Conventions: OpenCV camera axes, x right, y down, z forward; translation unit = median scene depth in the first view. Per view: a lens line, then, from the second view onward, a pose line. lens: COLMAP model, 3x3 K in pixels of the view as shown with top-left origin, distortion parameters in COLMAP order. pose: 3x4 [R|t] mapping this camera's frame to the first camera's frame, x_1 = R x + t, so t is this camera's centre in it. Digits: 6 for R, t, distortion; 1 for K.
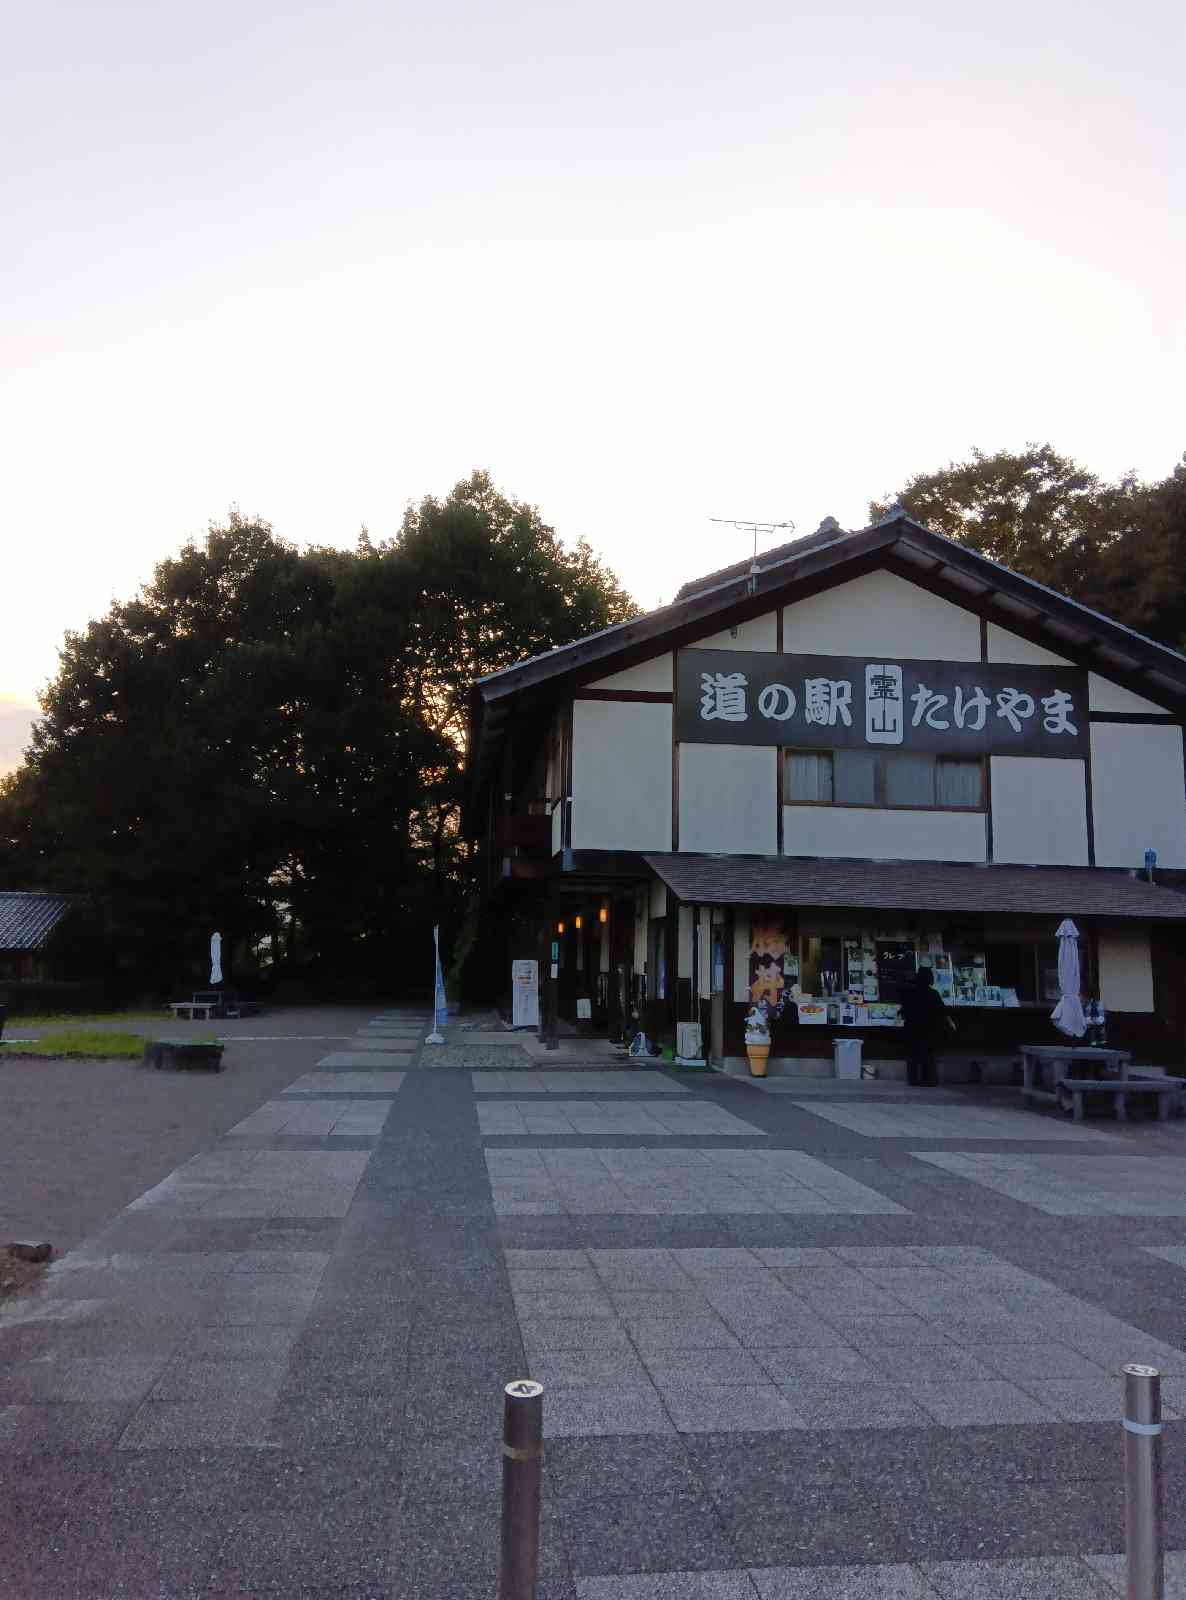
lens RADIAL K [[1221.2, 0, 598.0], [0, 1221.2, 792.8], [0, 0, 1]] dist [0.111222, -0.155301]
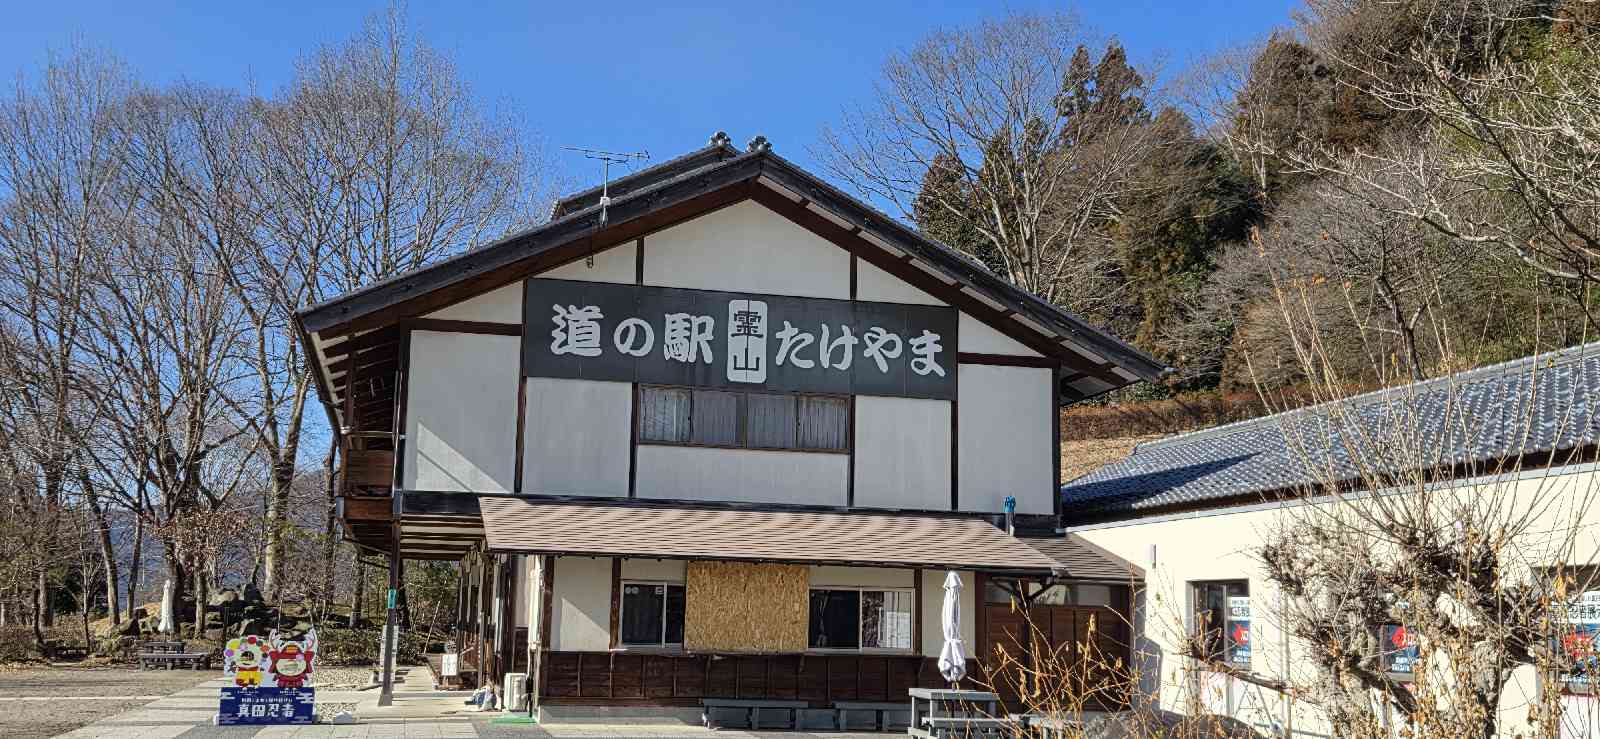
lens RADIAL K [[1630.5, 0, 800.0], [0, 1630.5, 369.5], [0, 0, 1]] dist [0.076670, -0.002080]
pose [[0.993564, 0.019505, 0.111582, 0.132034], [-0.018170, 0.999751, -0.012968, -0.034316], [-0.111807, 0.010857, 0.993671, -0.271279]]
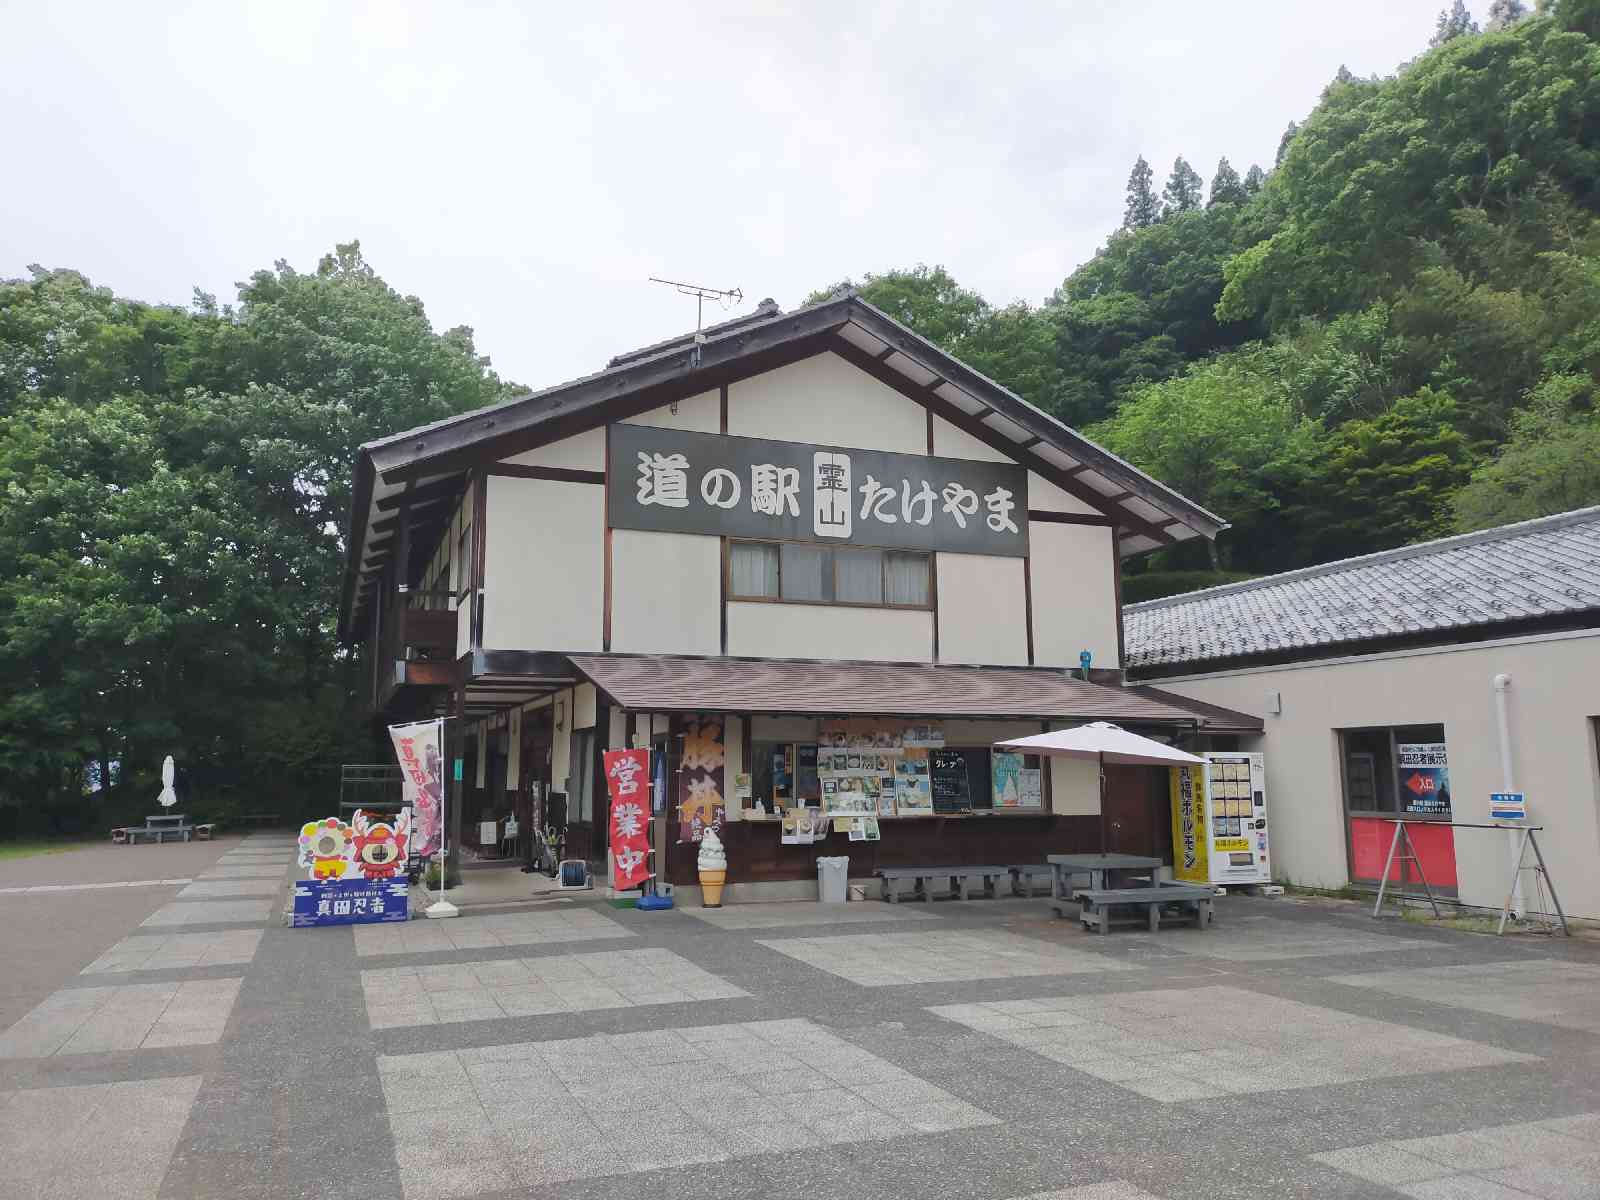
lens RADIAL K [[1195.6, 0, 812.4], [0, 1195.6, 587.0], [0, 0, 1]] dist [0.093307, -0.120478]
pose [[0.966140, 0.013783, 0.257650, -0.016190], [-0.010109, 0.999828, -0.015578, 0.012468], [-0.257821, 0.012446, 0.966113, 0.123009]]
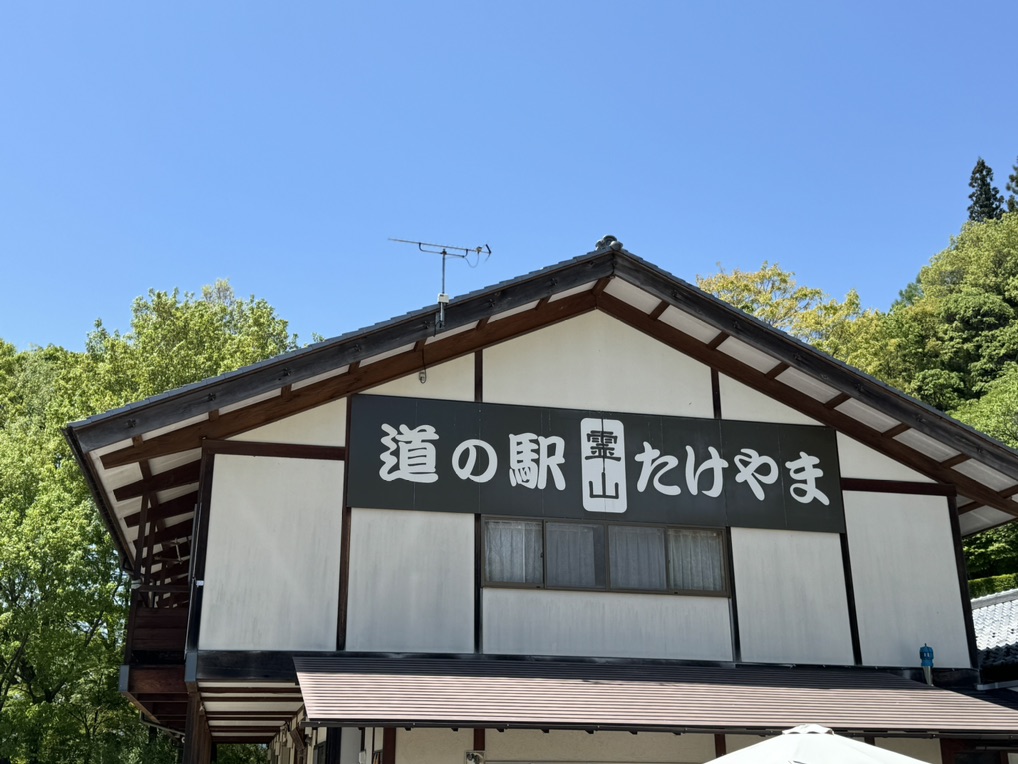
lens RADIAL K [[1133.3, 0, 499.6], [0, 1133.3, 381.0], [0, 0, 1]] dist [0.158893, -0.293019]
pose [[0.995010, 0.011949, 0.099062, 0.086025], [0.008014, 0.980027, -0.198705, 0.024365], [-0.099458, 0.198507, 0.975040, 0.246286]]
